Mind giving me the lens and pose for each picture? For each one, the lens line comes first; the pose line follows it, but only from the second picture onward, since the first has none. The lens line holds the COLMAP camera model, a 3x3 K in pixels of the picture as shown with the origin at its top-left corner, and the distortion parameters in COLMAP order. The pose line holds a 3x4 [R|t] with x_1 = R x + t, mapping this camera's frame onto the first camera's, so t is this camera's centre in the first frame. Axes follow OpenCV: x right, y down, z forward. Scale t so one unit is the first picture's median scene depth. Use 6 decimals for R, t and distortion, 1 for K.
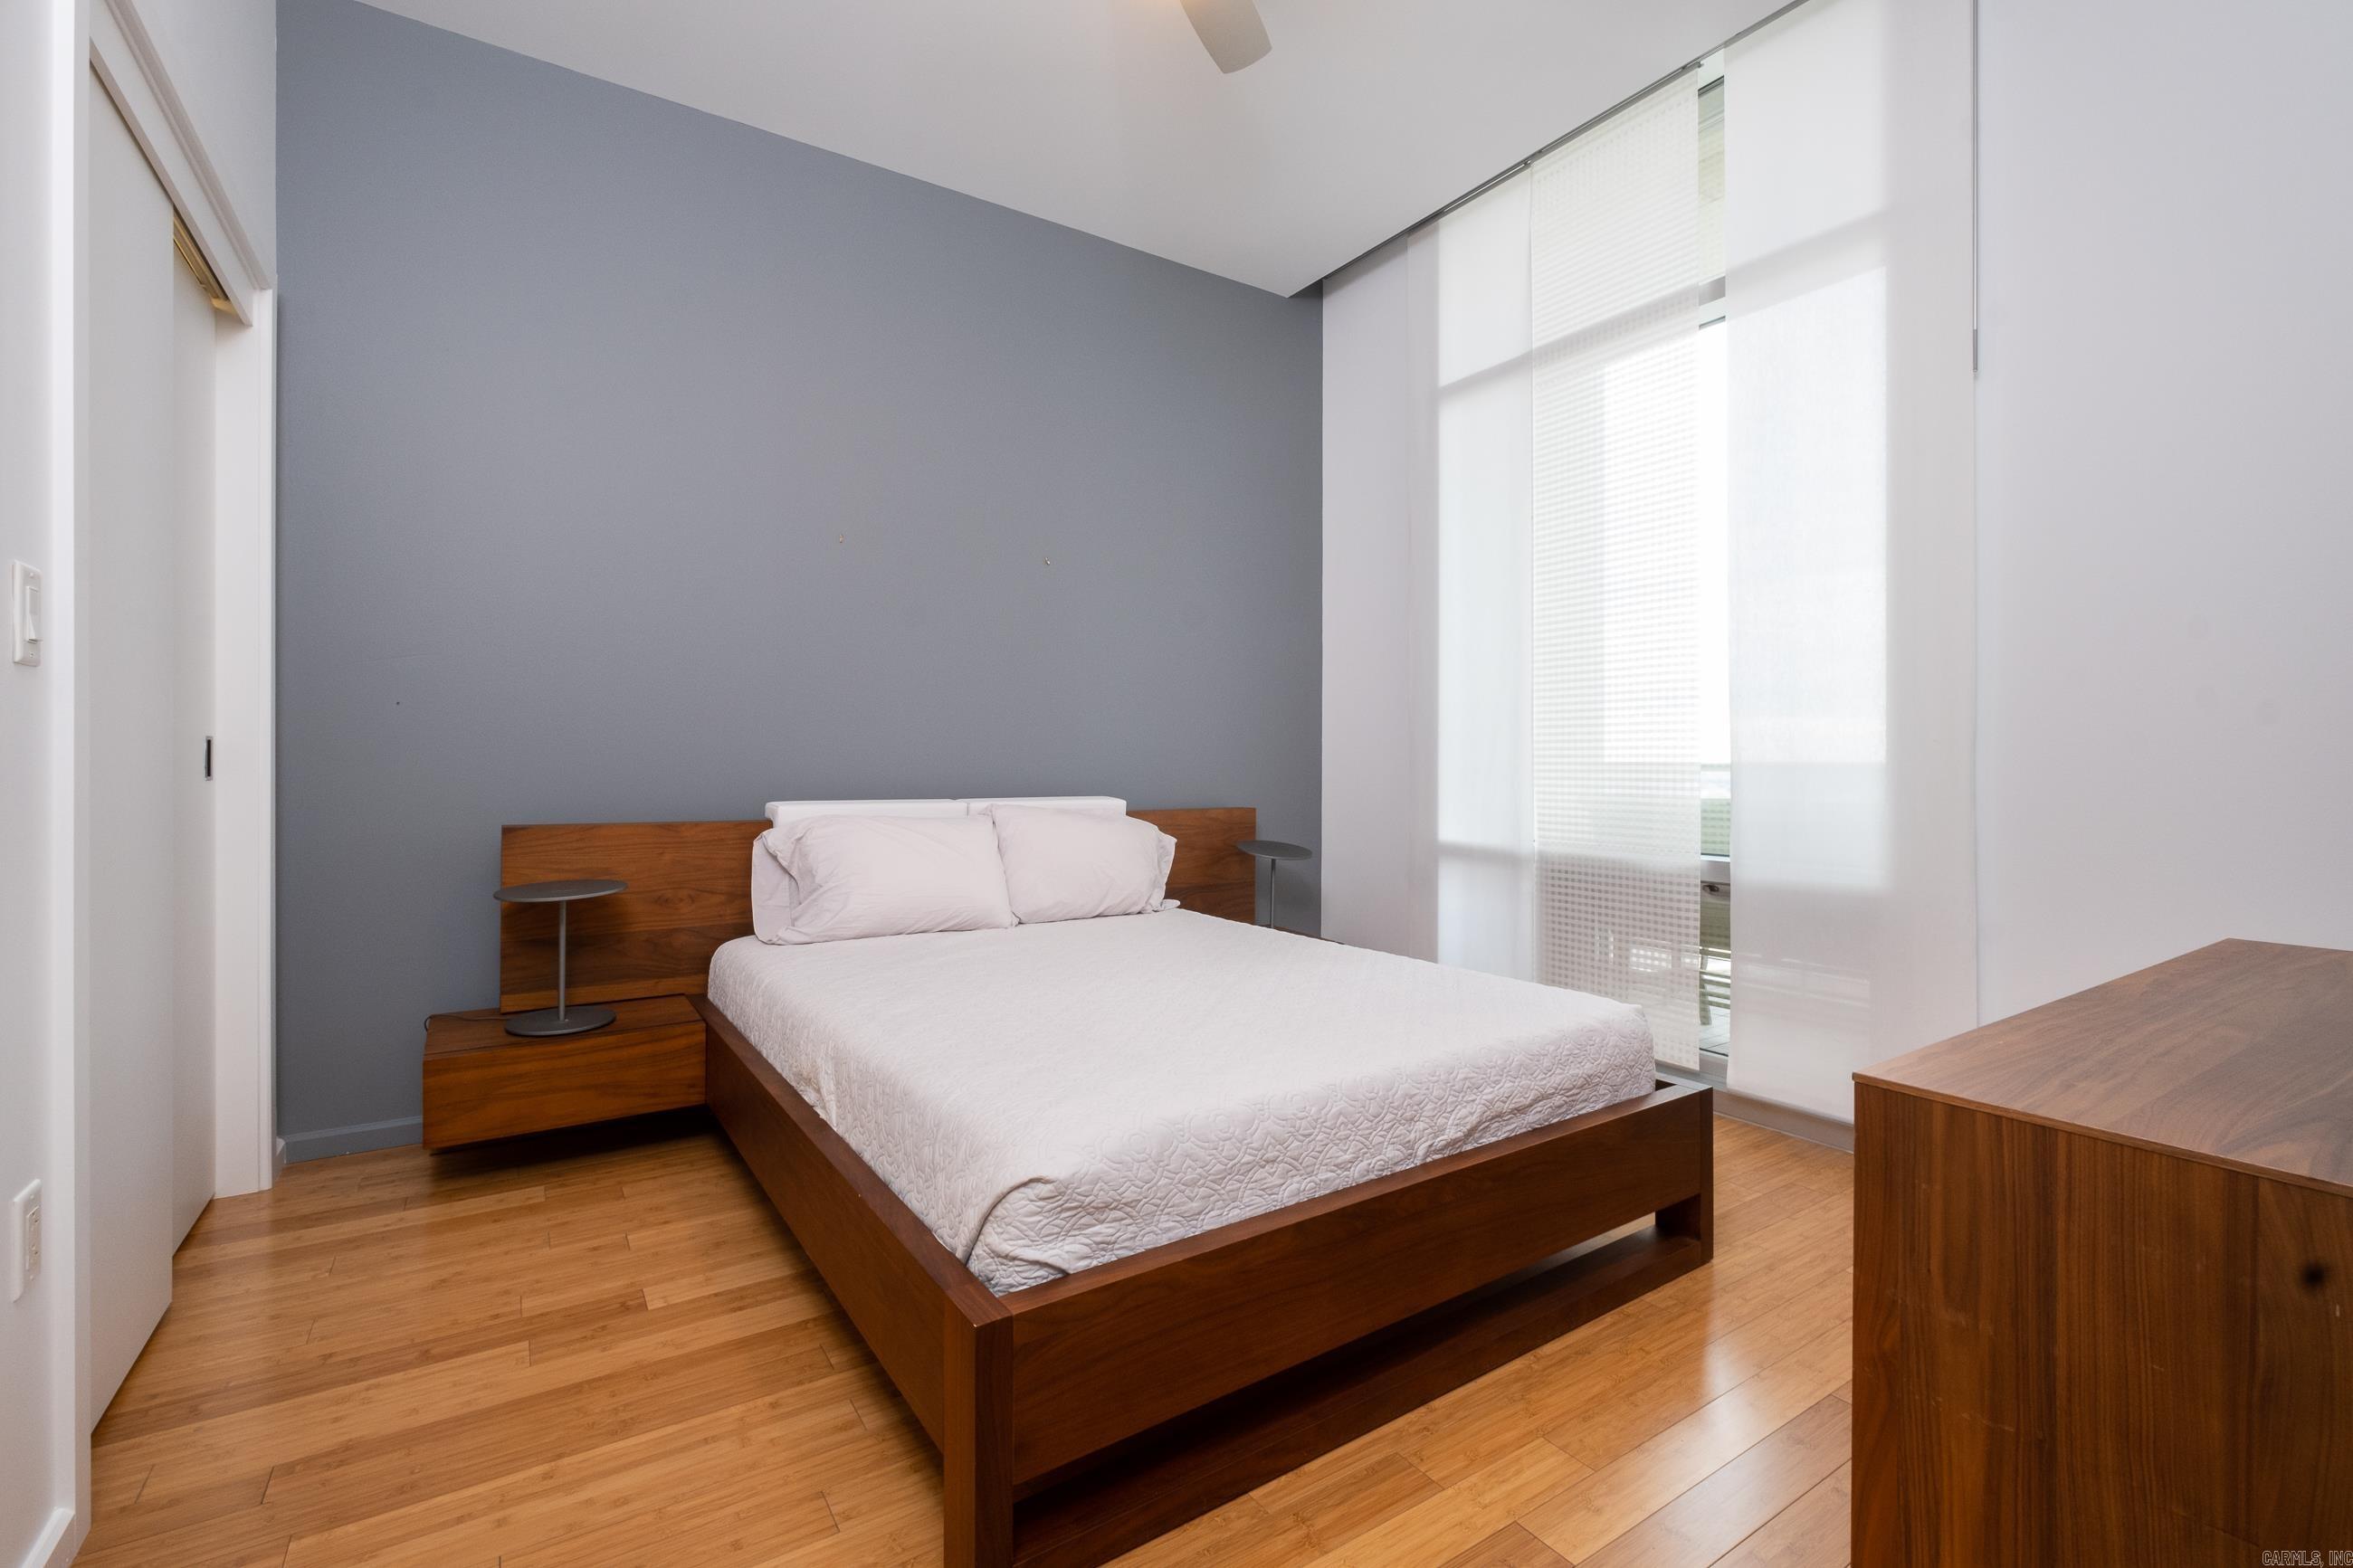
lens RADIAL K [[1032.2, 0, 1176.5], [0, 1032.2, 784.0], [0, 0, 1]] dist [-0.002674, 0.000072]
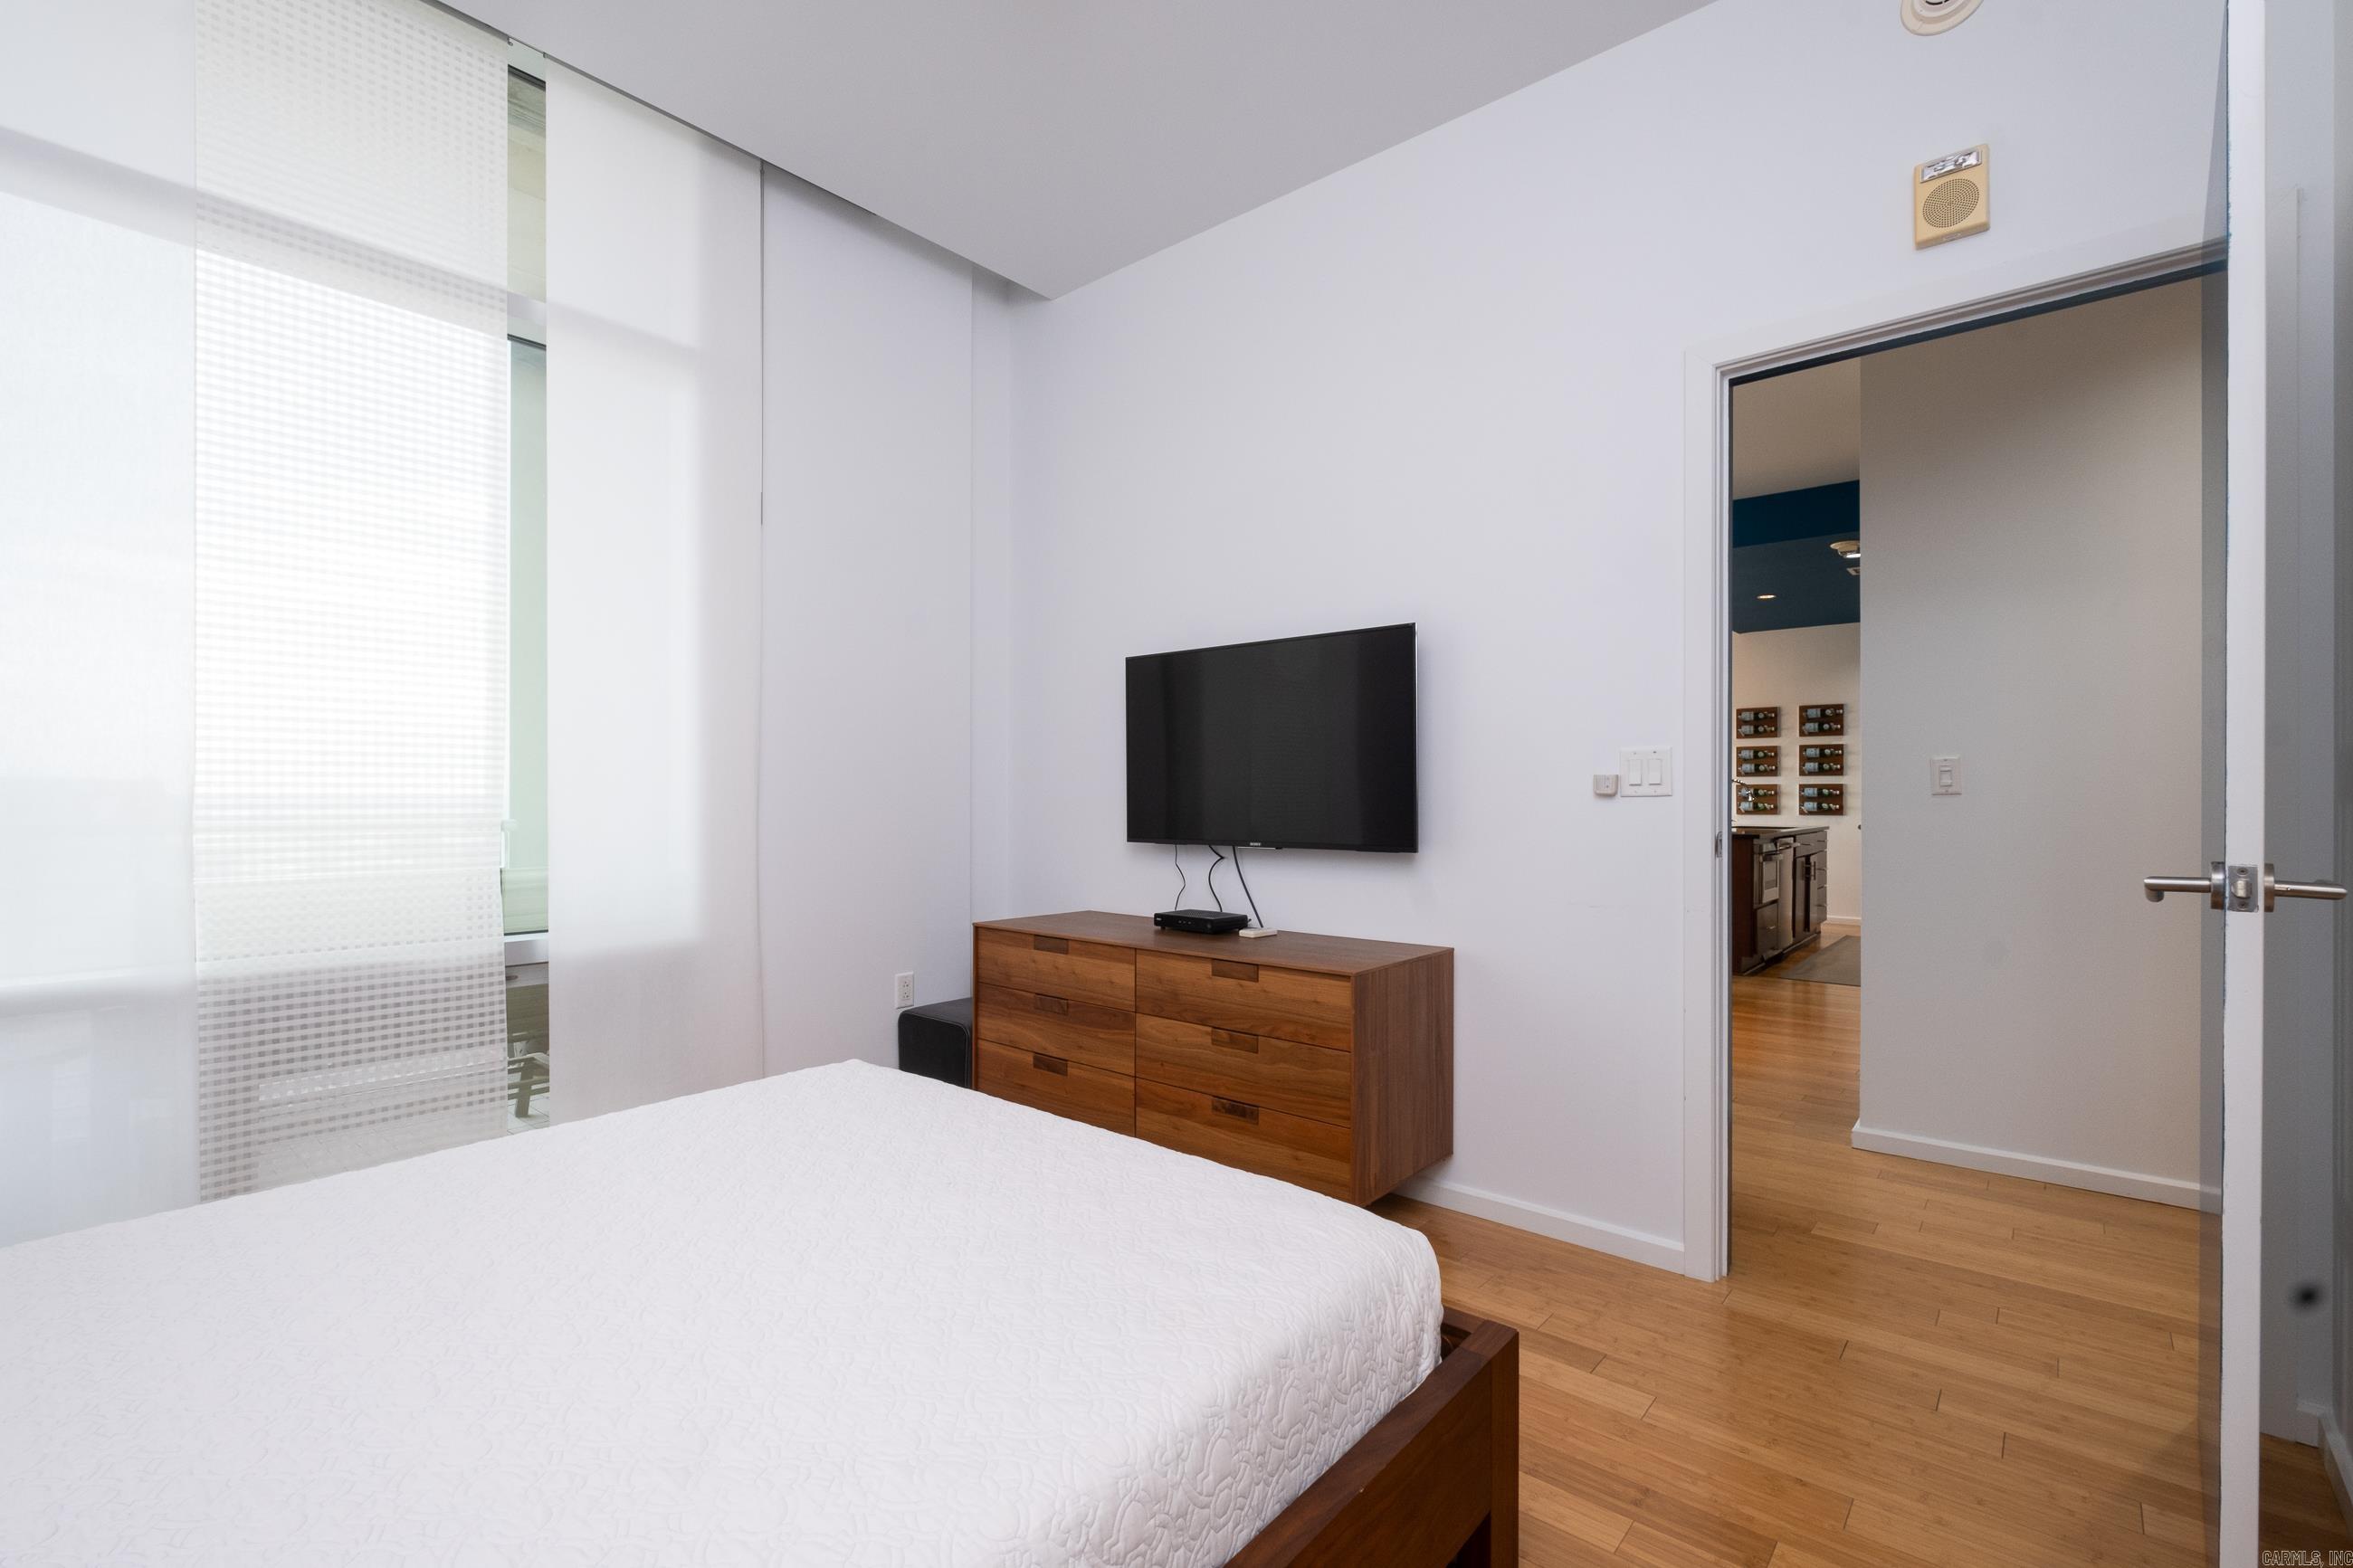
lens RADIAL K [[1054.7, 0, 1166.0], [0, 1054.7, 793.6], [0, 0, 1]] dist [-0.003928, 0.000435]
pose [[-0.263216, -0.015854, 0.964607, -0.573671], [0.030801, 0.999217, 0.024828, -0.065891], [-0.964245, 0.036245, -0.262522, 0.799918]]
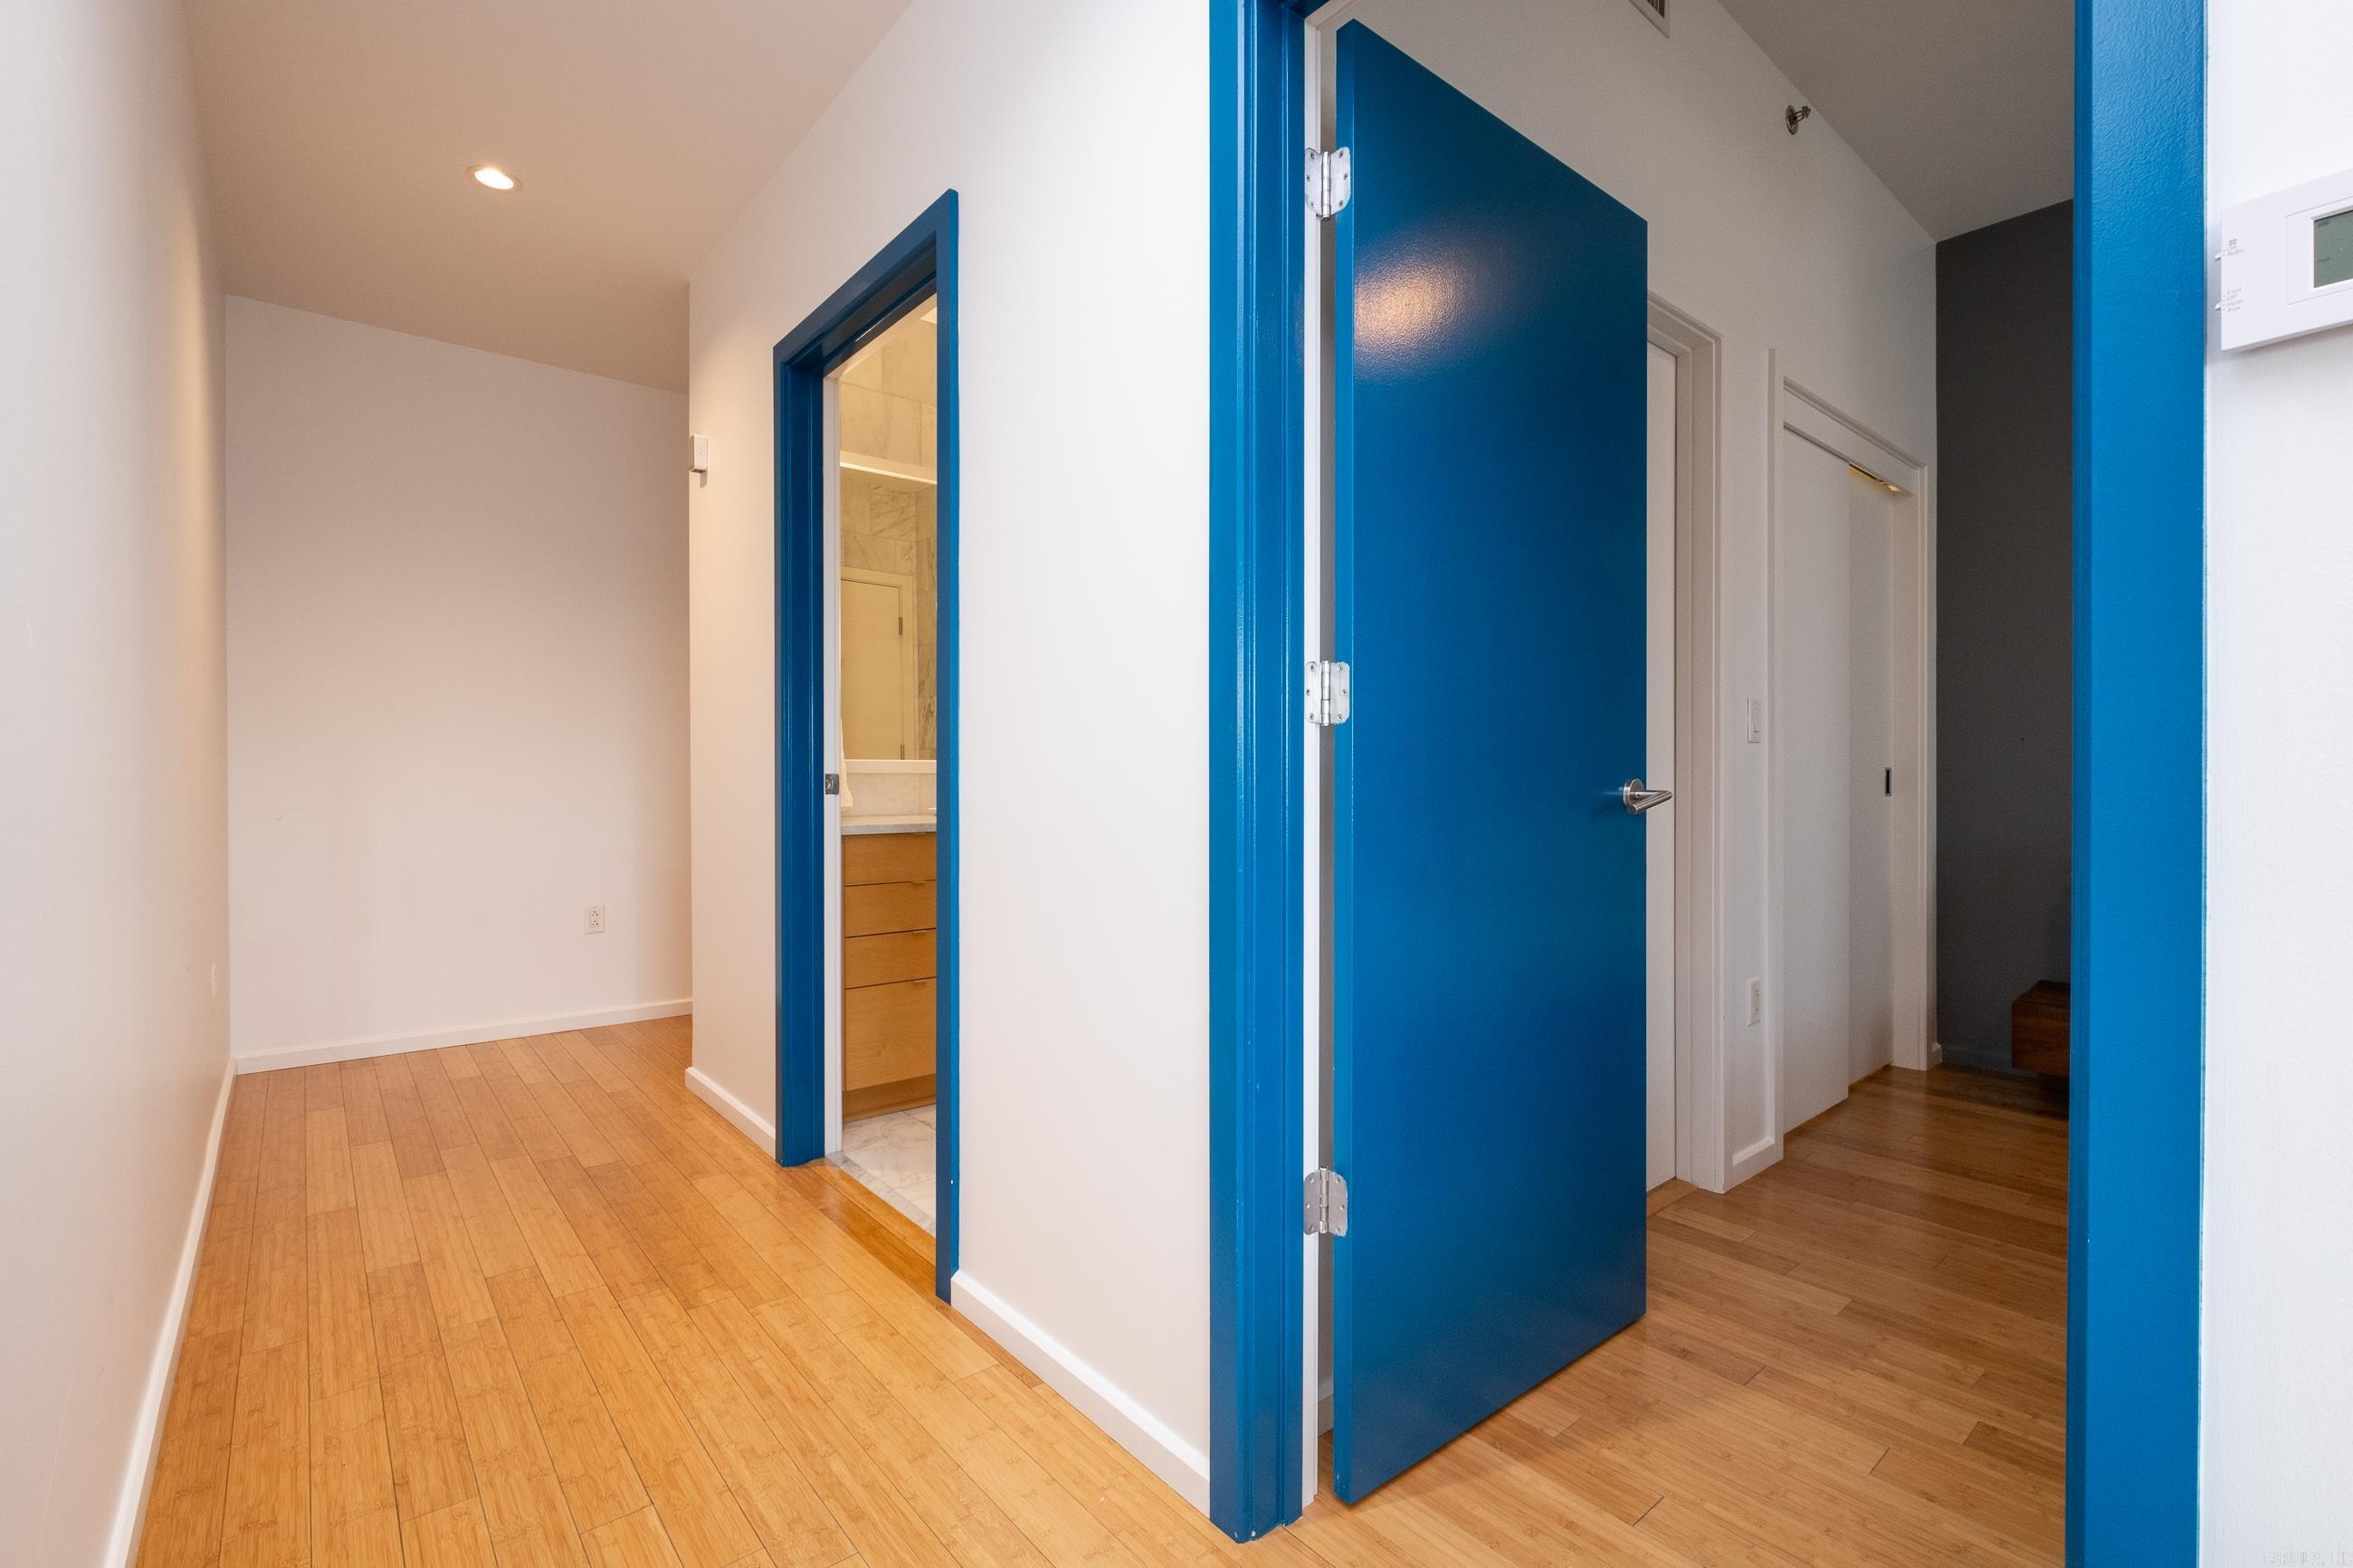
lens RADIAL K [[1046.5, 0, 1178.3], [0, 1046.5, 768.2], [0, 0, 1]] dist [0.000471, -0.001131]
pose [[0.116019, -0.010502, -0.993191, 0.518884], [-0.036652, 0.999218, -0.014847, 0.016833], [0.992570, 0.038125, 0.115544, -0.272302]]
